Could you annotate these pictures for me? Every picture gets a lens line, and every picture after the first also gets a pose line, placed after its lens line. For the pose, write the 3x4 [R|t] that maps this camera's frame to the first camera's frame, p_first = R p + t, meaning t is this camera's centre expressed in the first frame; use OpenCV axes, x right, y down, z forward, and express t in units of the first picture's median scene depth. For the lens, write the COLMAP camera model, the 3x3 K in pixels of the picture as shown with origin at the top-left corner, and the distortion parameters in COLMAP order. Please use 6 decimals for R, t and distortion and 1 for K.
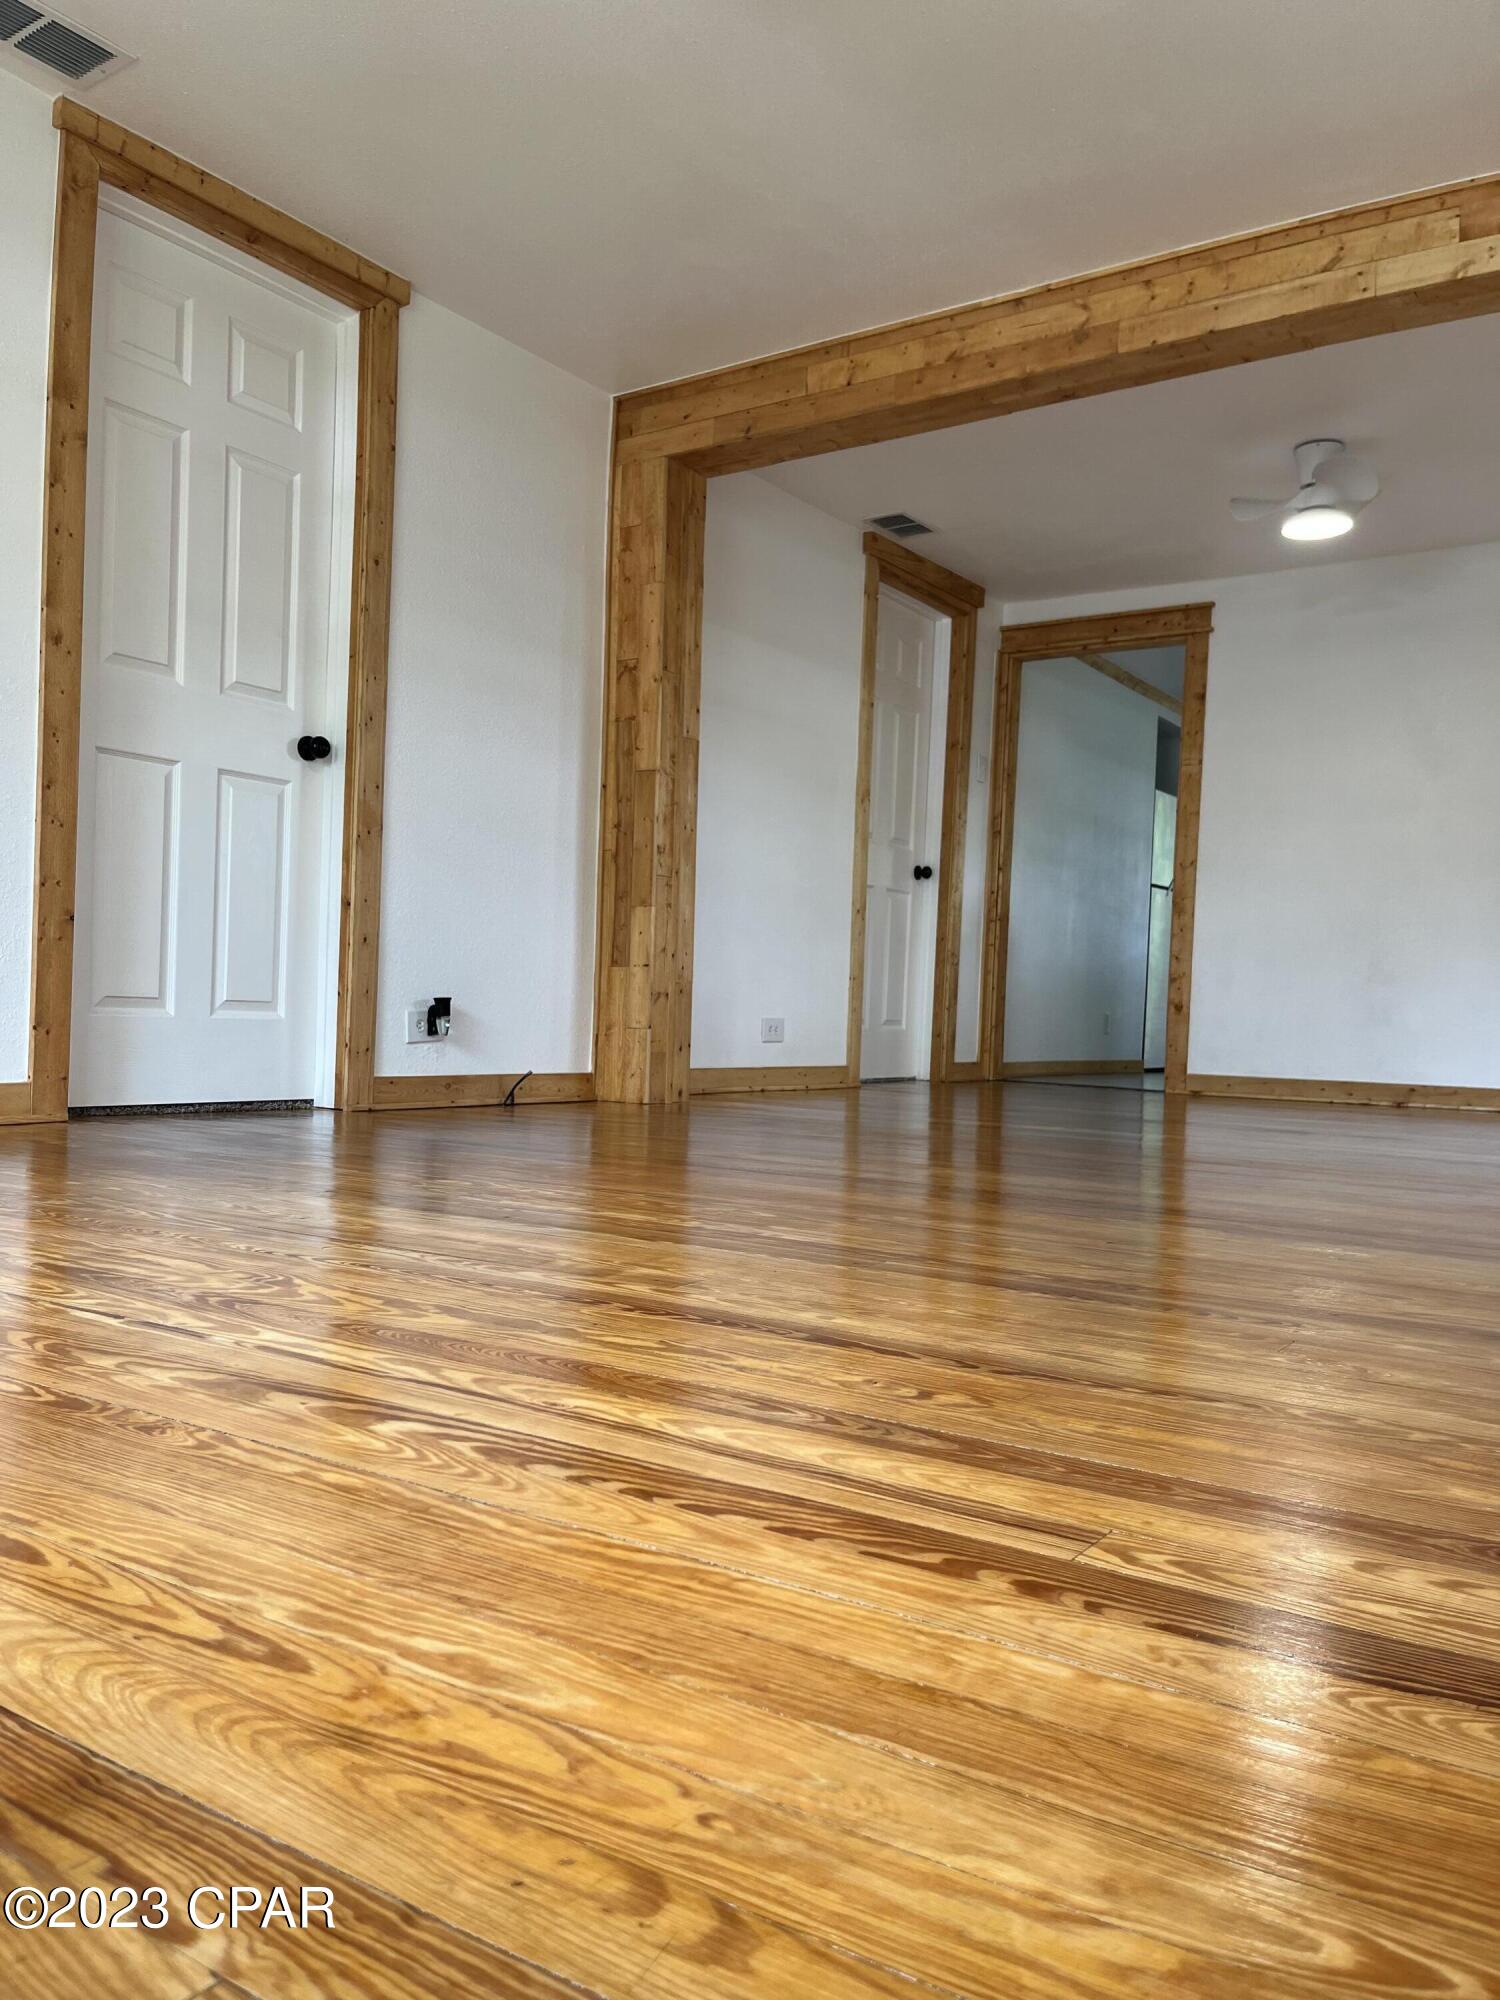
lens RADIAL K [[1546.8, 0, 751.6], [0, 1546.8, 1010.7], [0, 0, 1]] dist [0.022039, -0.046858]
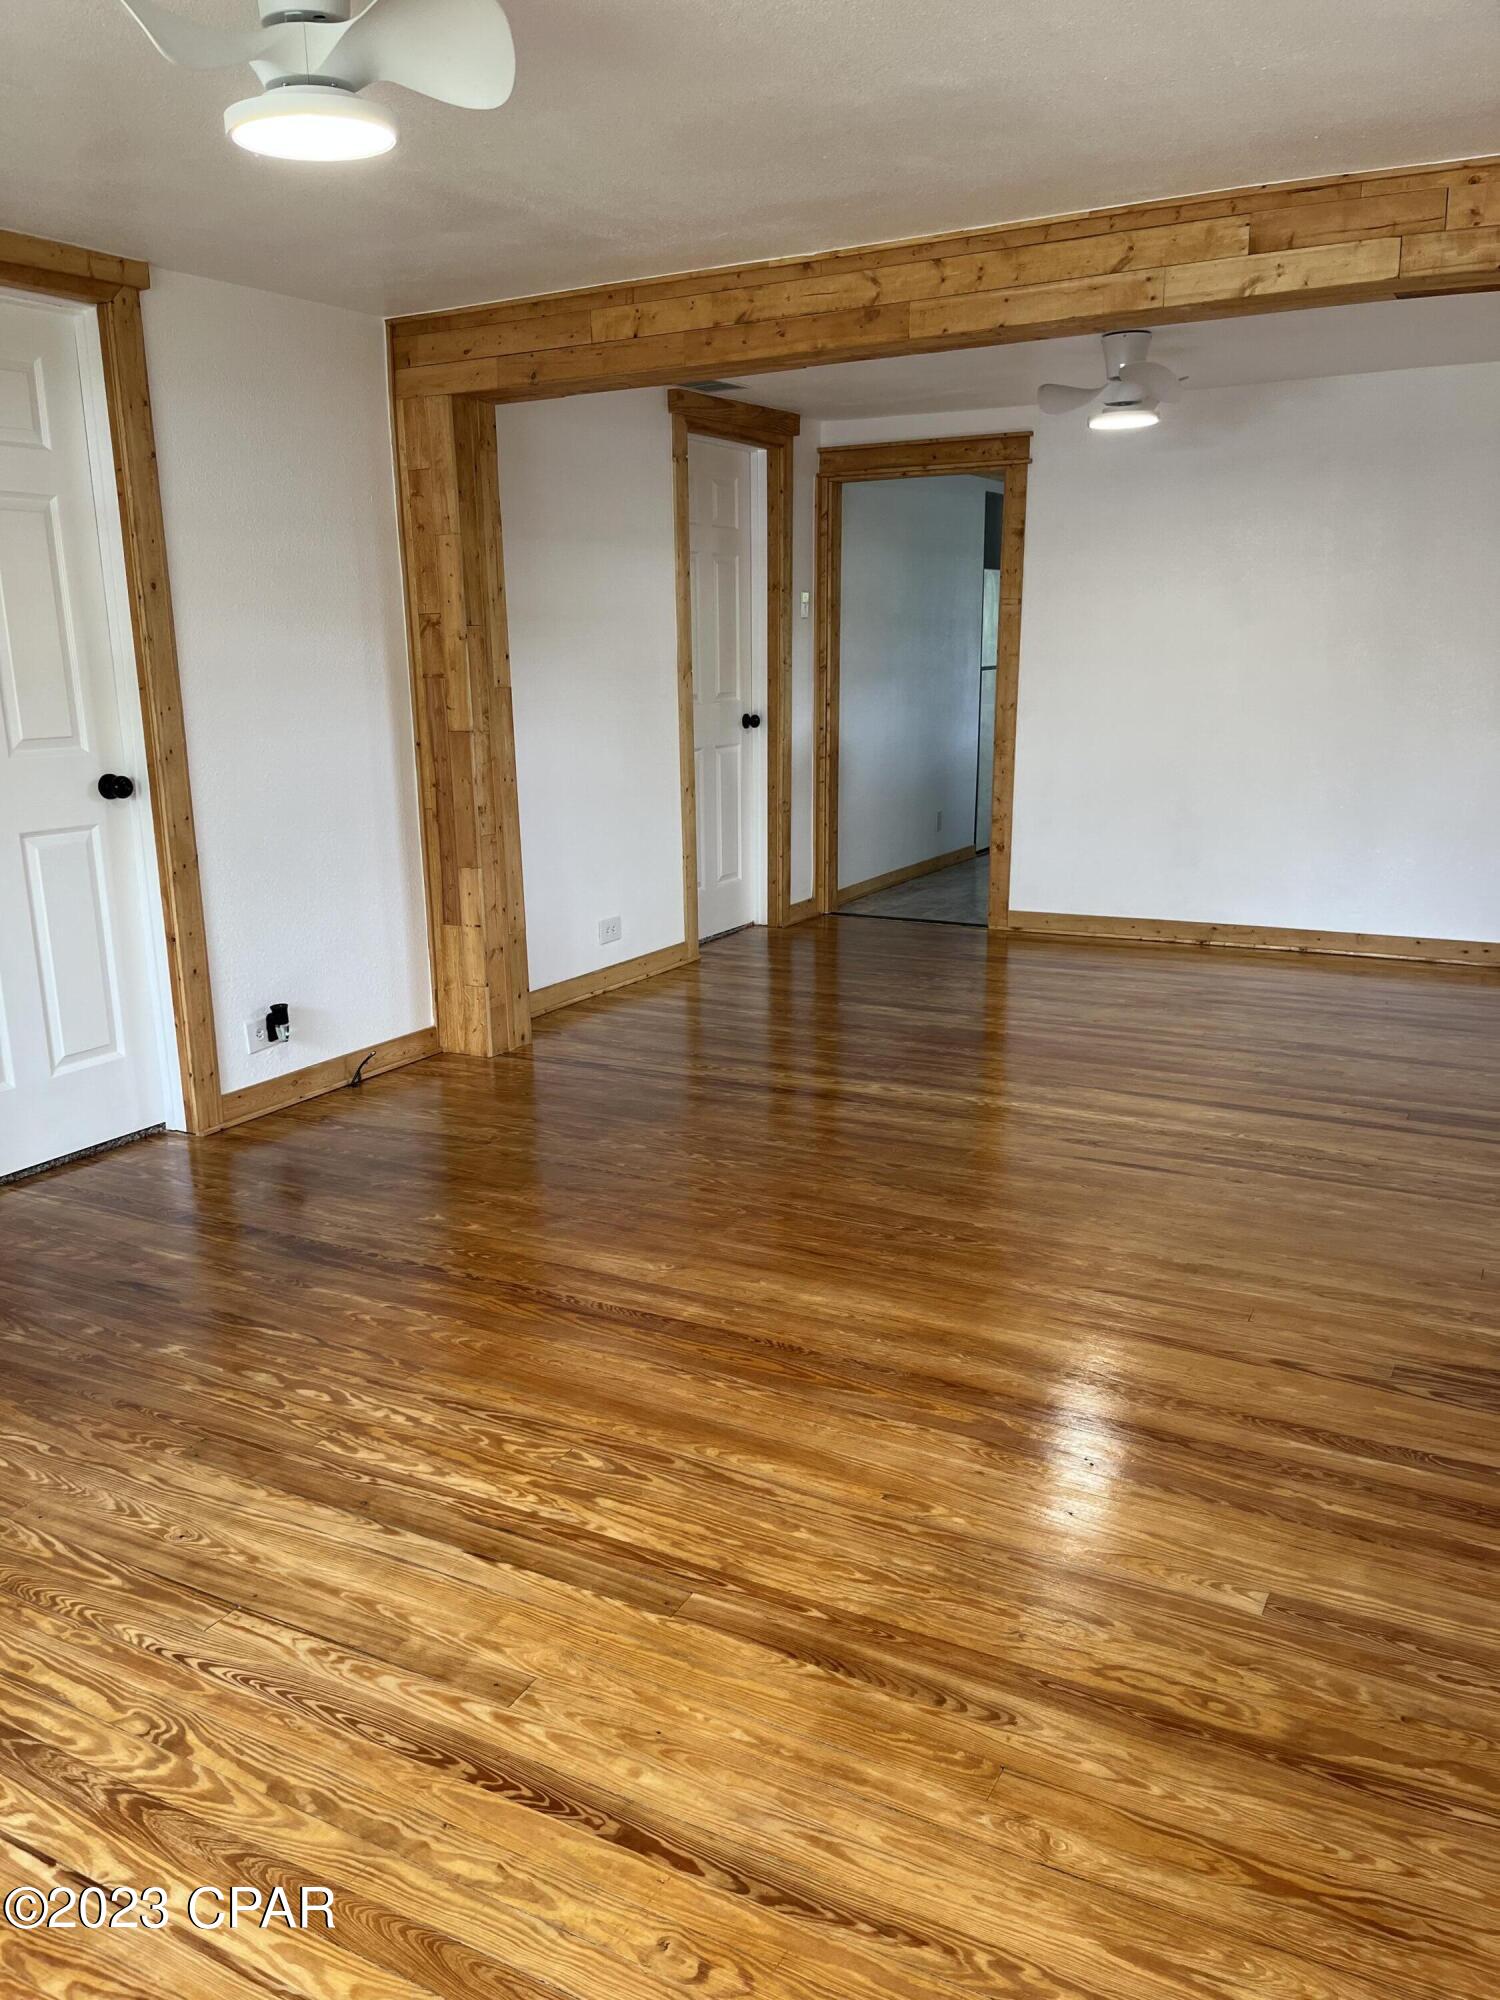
lens RADIAL K [[1546.8, 0, 748.2], [0, 1546.8, 999.1], [0, 0, 1]] dist [0.022039, -0.046858]
pose [[0.994534, -0.071668, 0.075938, 0.028025], [0.051485, 0.969284, 0.240496, -0.218077], [-0.090842, -0.235271, 0.967675, -0.017741]]
